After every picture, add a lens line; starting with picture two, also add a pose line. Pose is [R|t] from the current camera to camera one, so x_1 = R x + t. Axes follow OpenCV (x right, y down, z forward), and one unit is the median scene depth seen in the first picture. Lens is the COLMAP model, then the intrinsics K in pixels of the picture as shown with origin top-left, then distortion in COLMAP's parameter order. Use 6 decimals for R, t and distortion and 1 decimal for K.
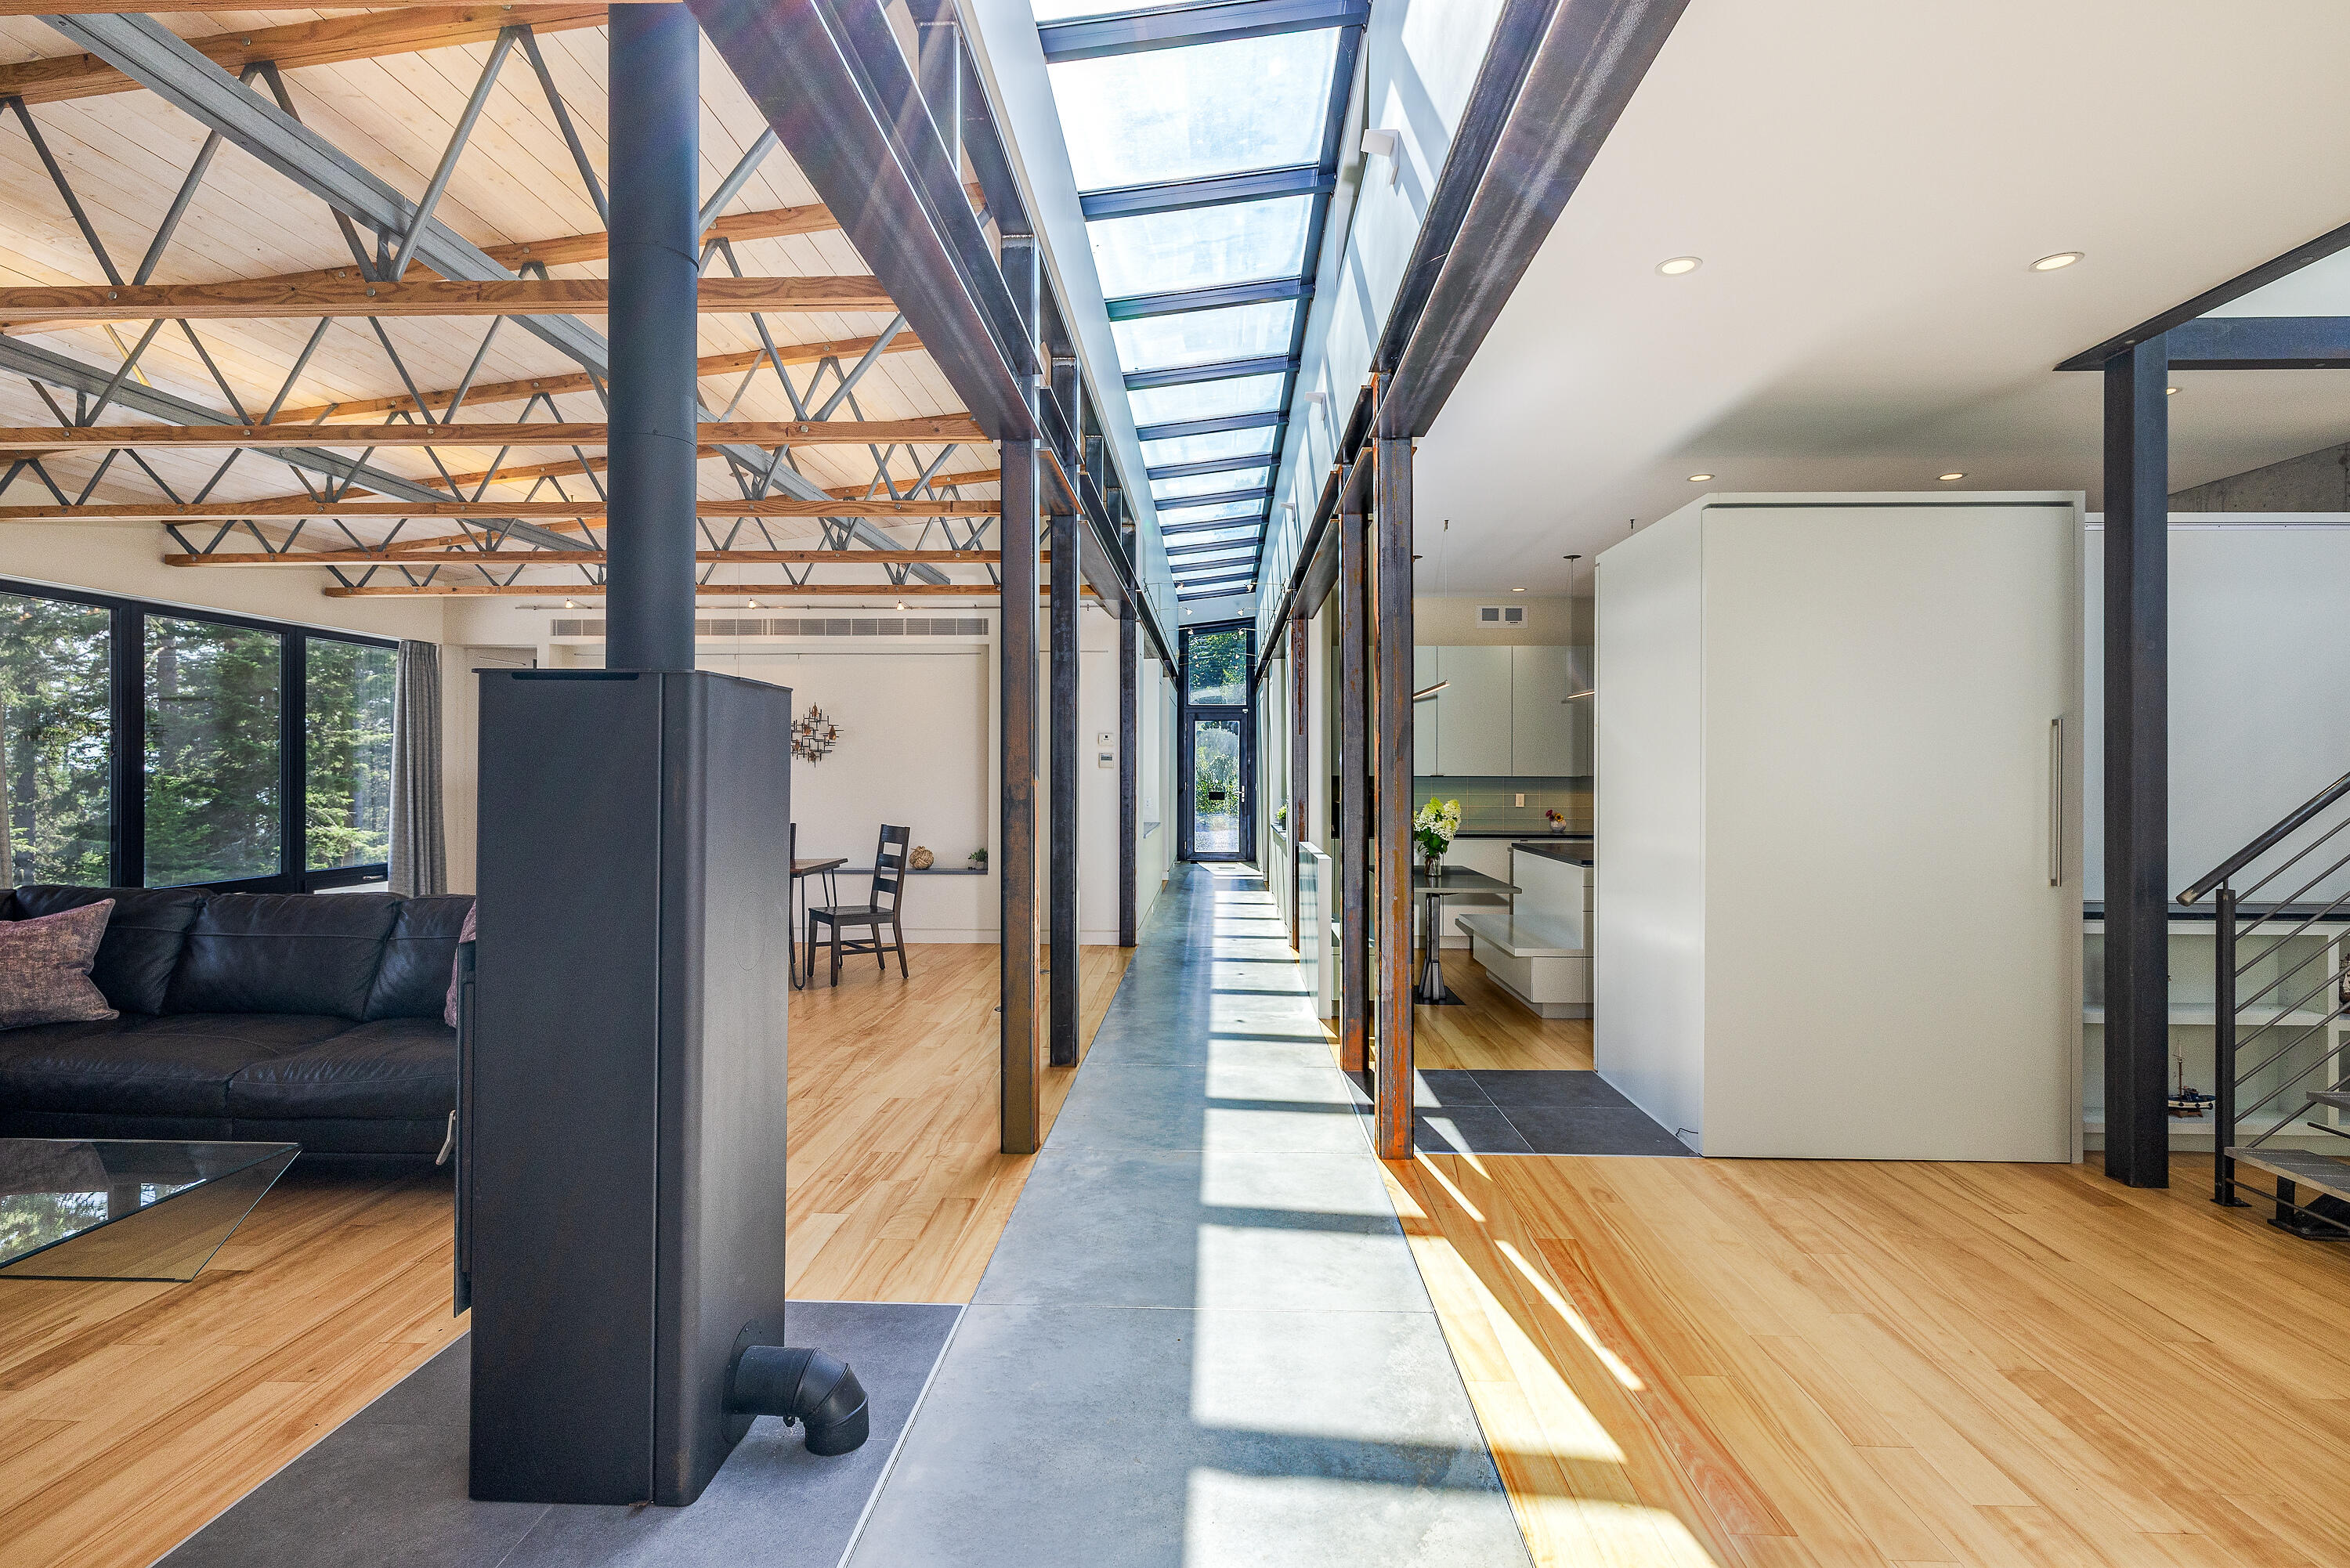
lens RADIAL K [[1137.5, 0, 1169.4], [0, 1137.5, 773.7], [0, 0, 1]] dist [0.003030, 0.000291]
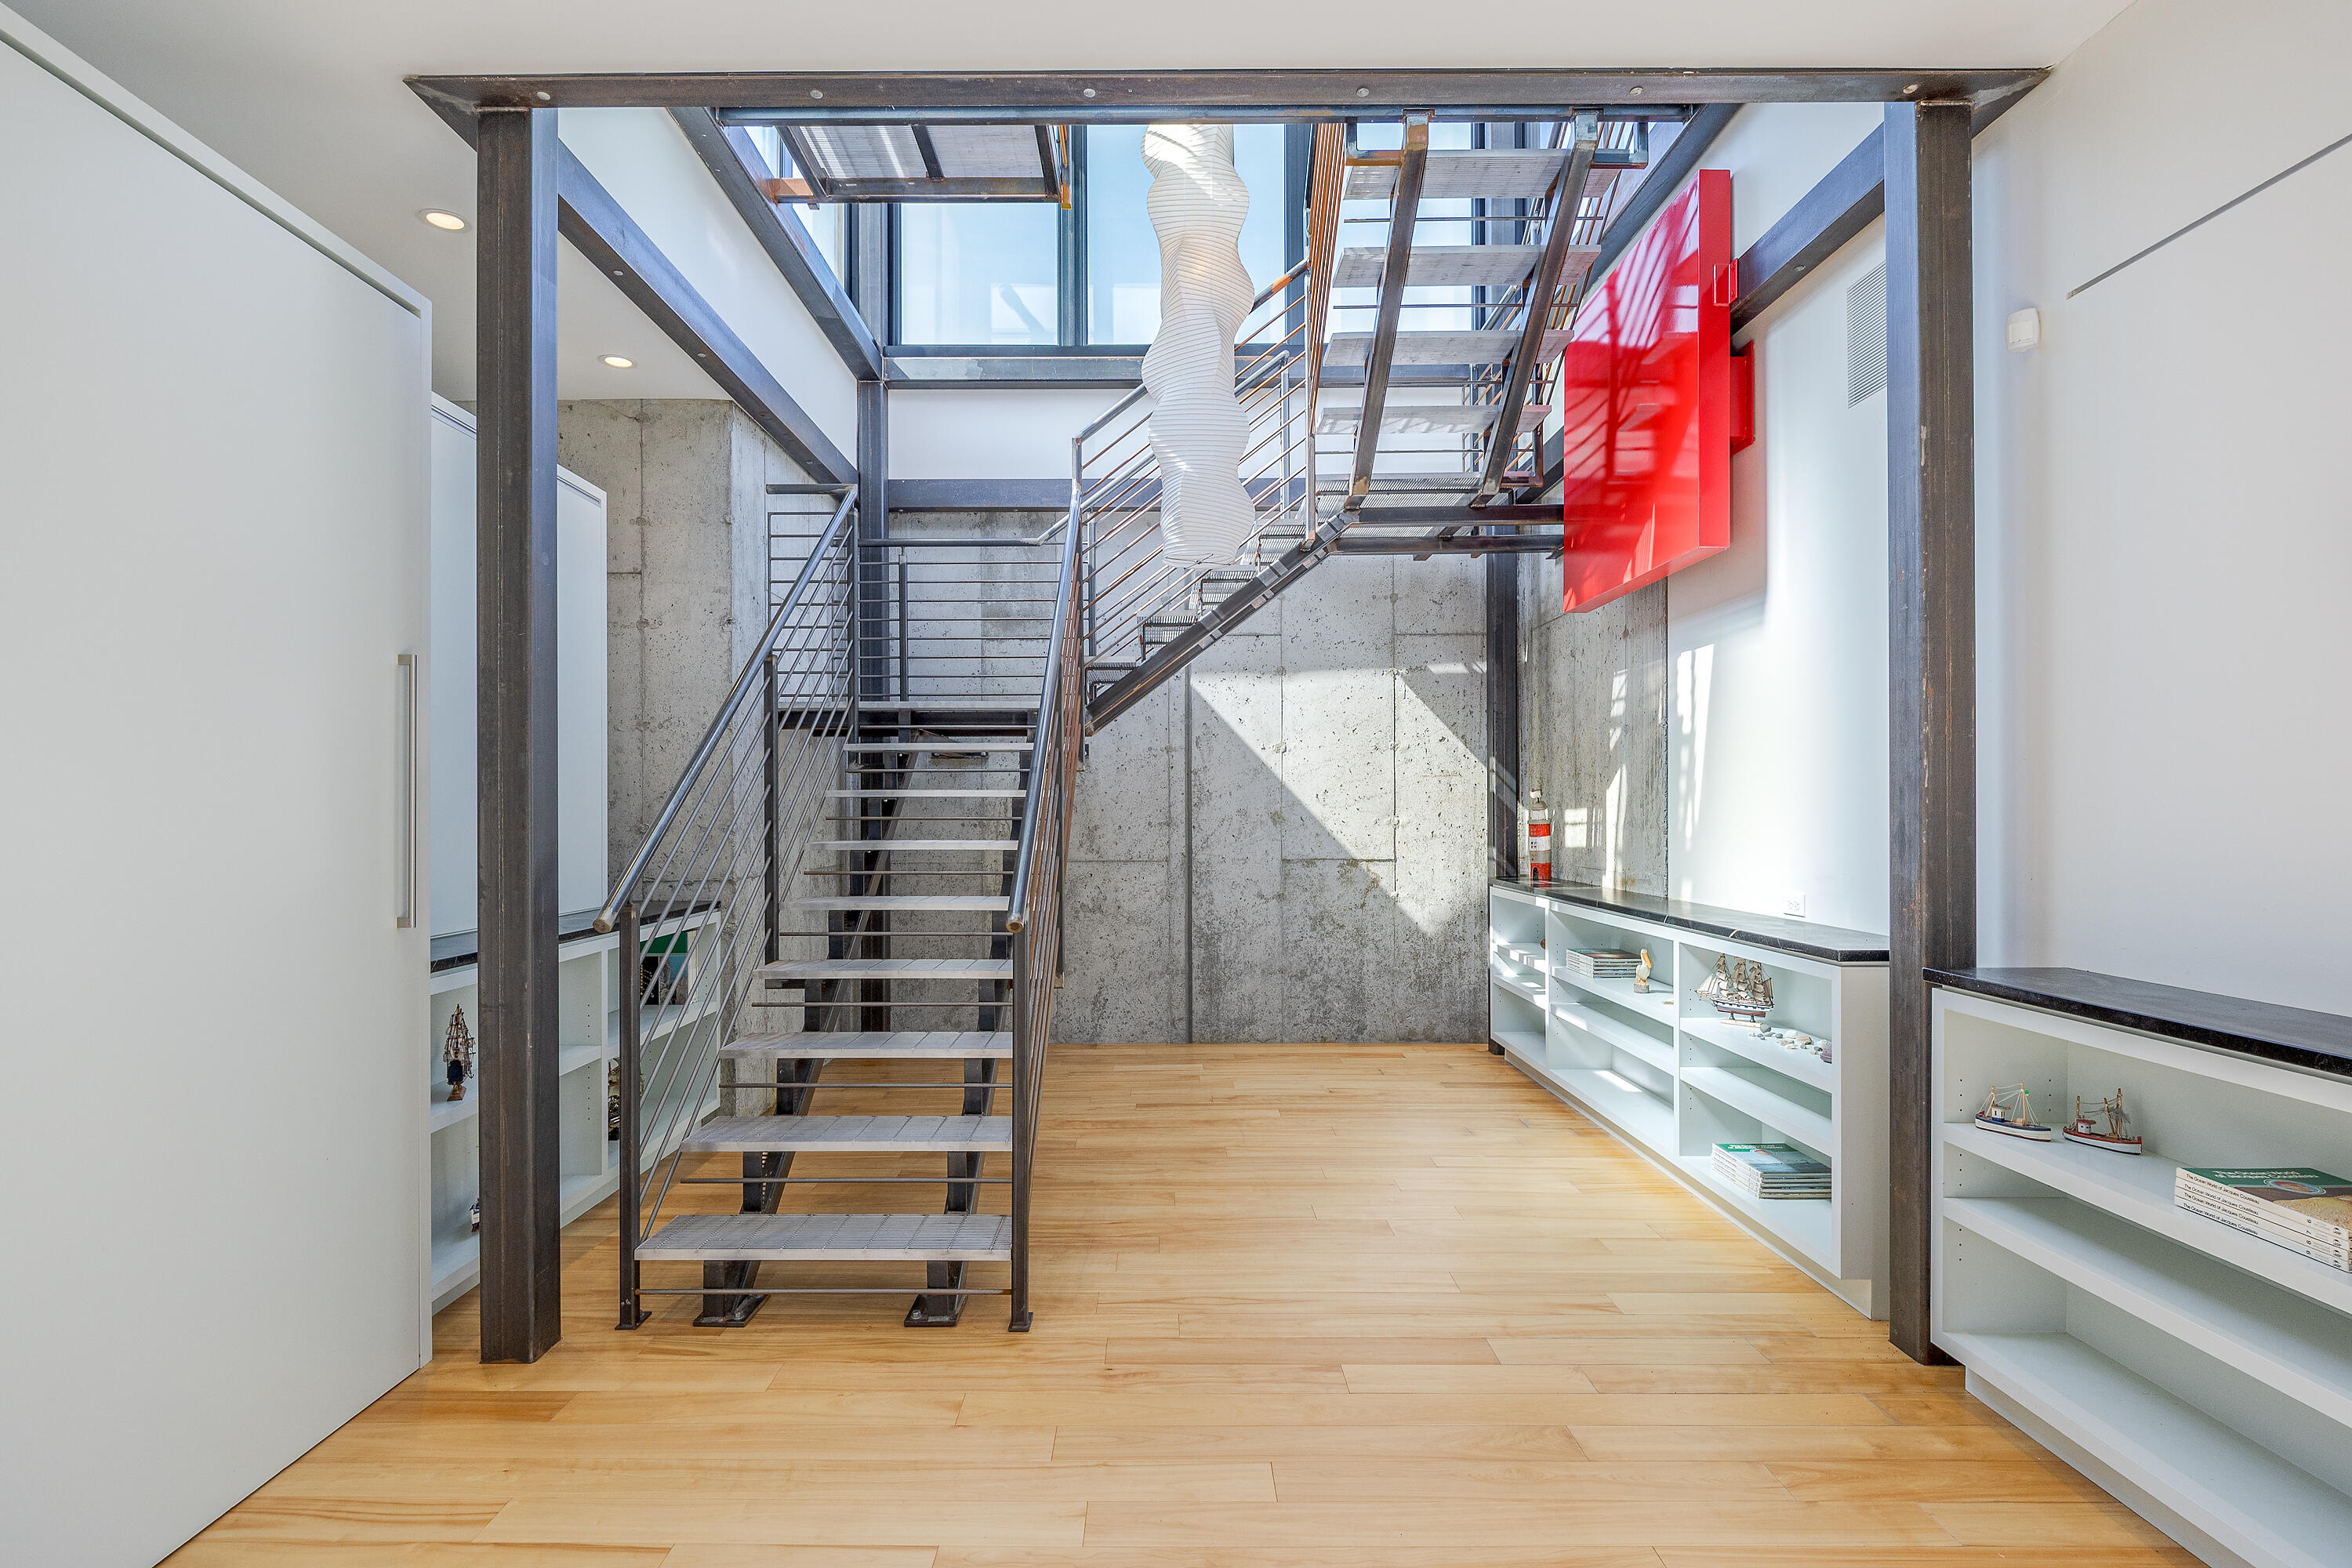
lens RADIAL K [[1138.1, 0, 1161.5], [0, 1138.1, 792.8], [0, 0, 1]] dist [-0.005108, -0.000570]
pose [[-0.035619, 0.009800, 0.999317, 0.162848], [0.005706, 0.999938, -0.009603, 0.037716], [-0.999349, 0.005360, -0.035673, 0.647154]]
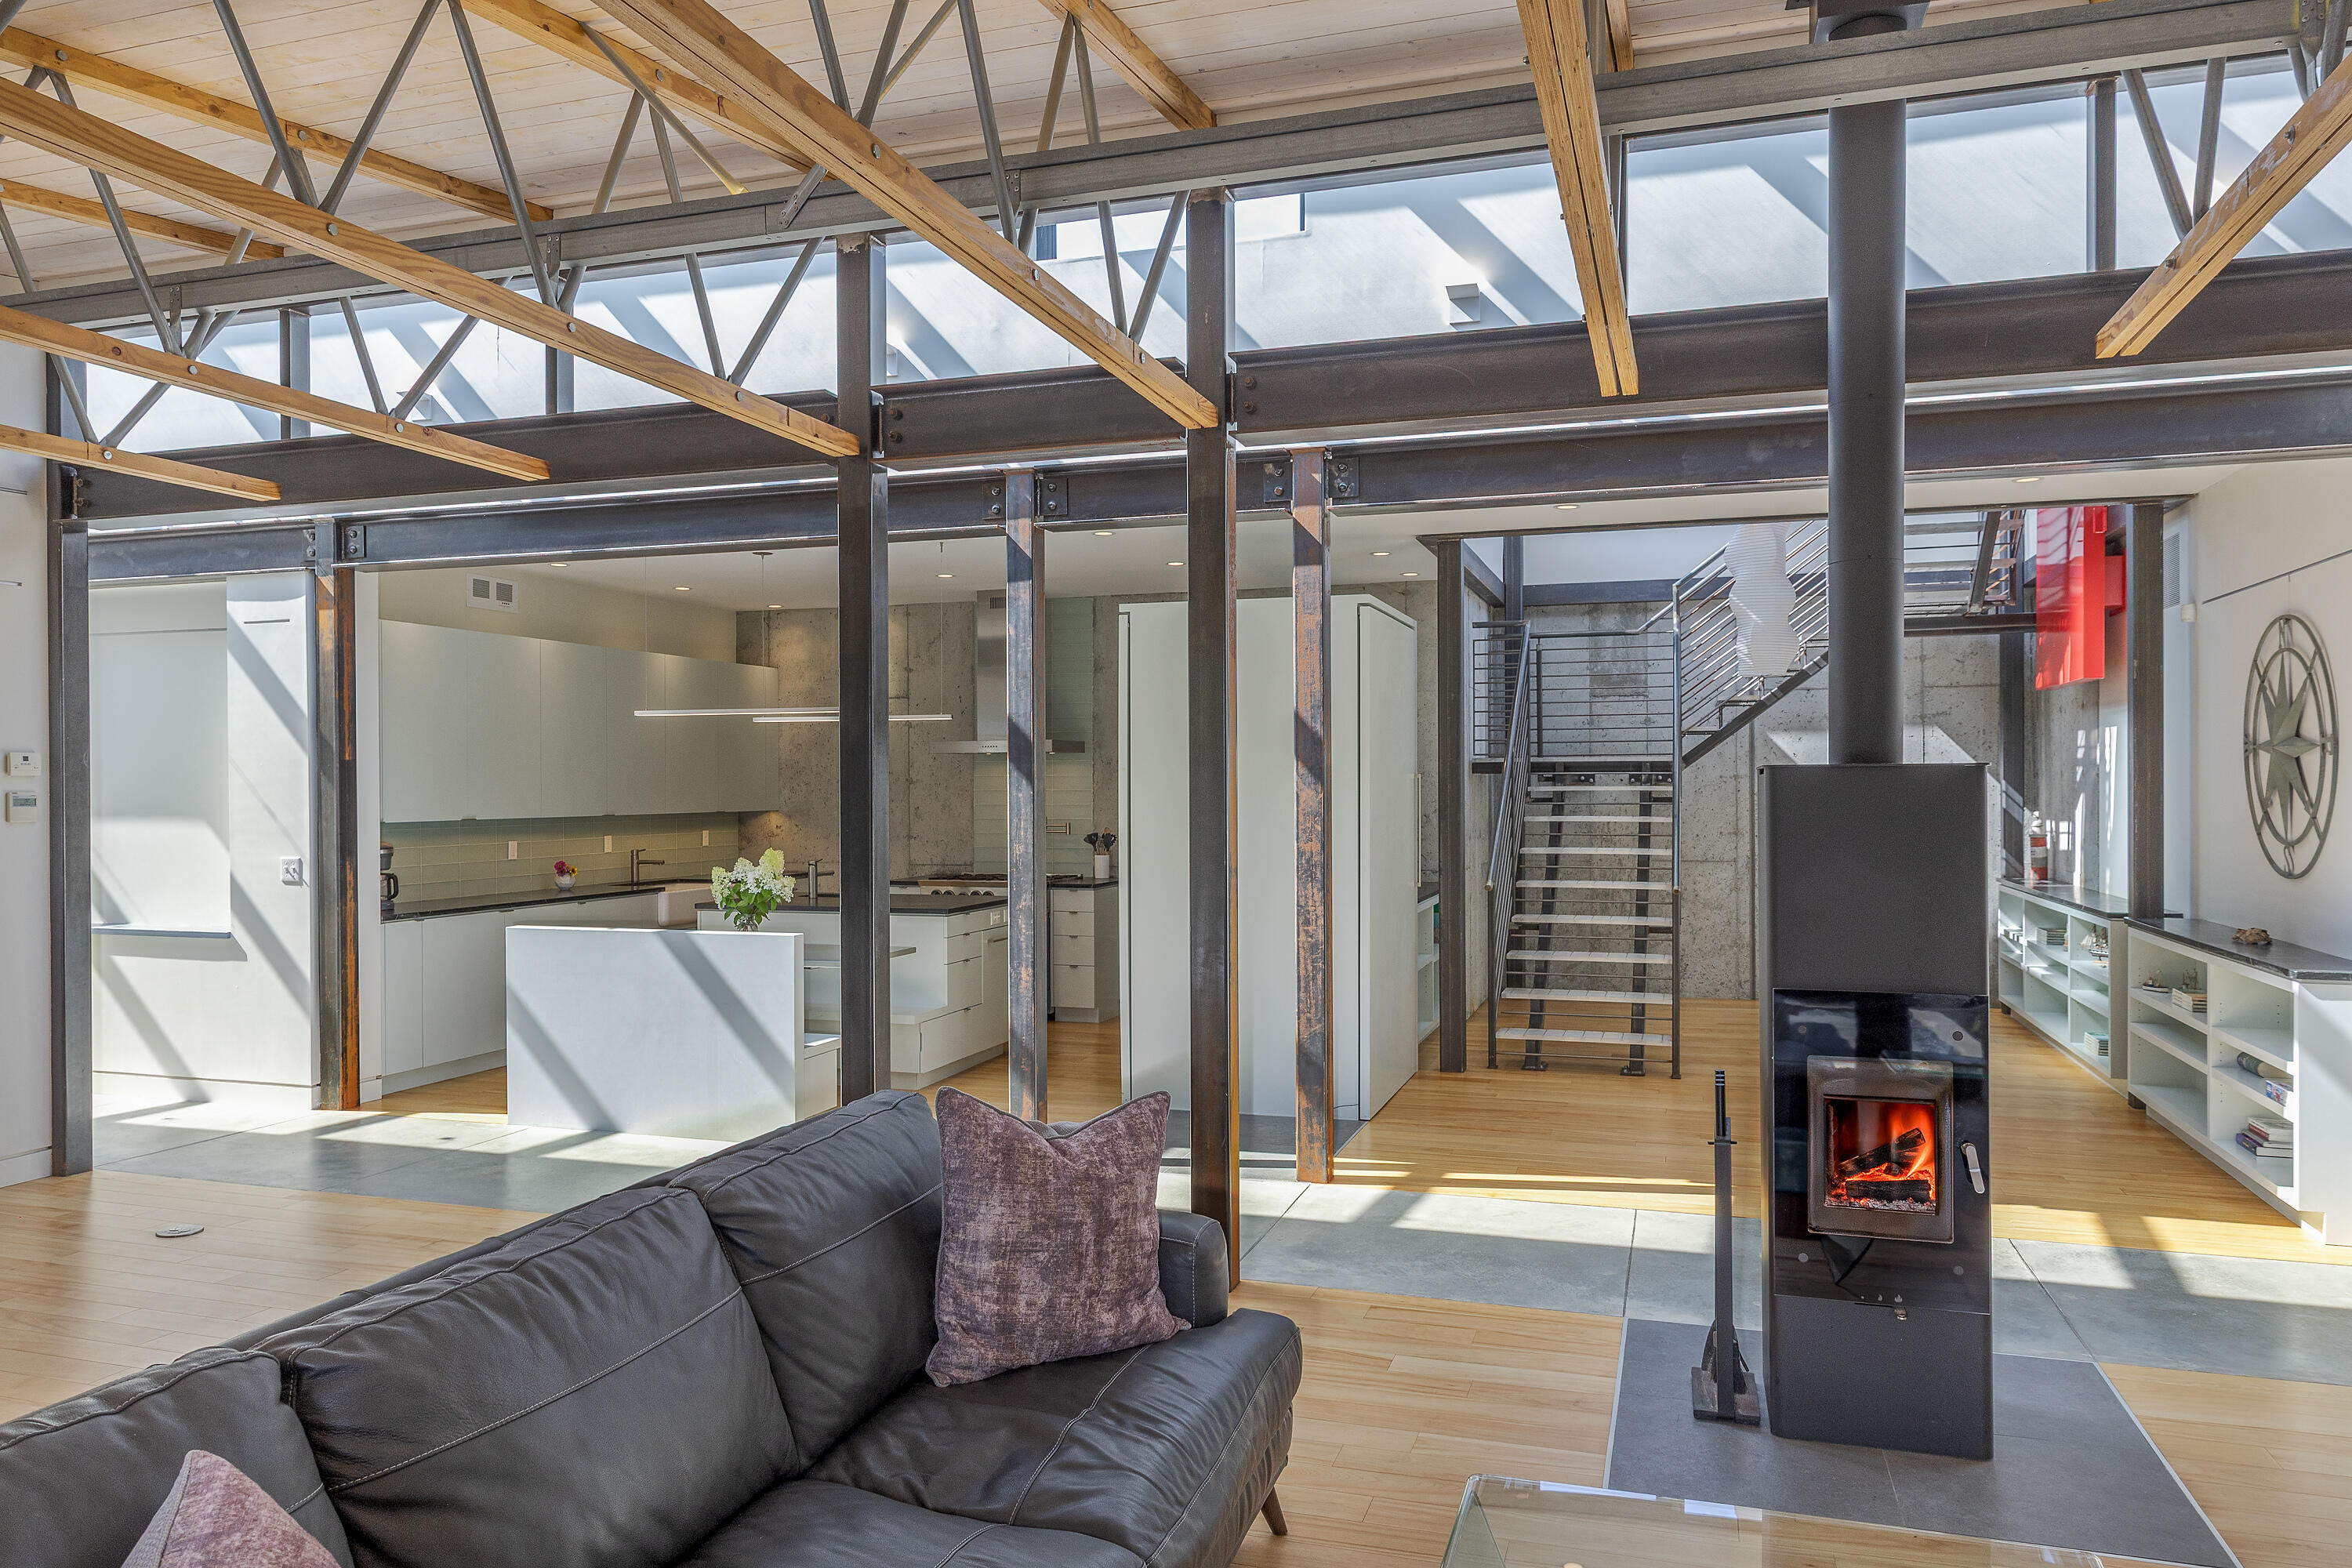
lens RADIAL K [[1621.6, 0, 1172.7], [0, 1621.6, 787.1], [0, 0, 1]] dist [0.010424, -0.001188]
pose [[0.271839, -0.007473, 0.962314, -1.385394], [0.009899, 0.999939, 0.004969, -0.043163], [-0.962292, 0.008175, 0.271896, 0.763988]]
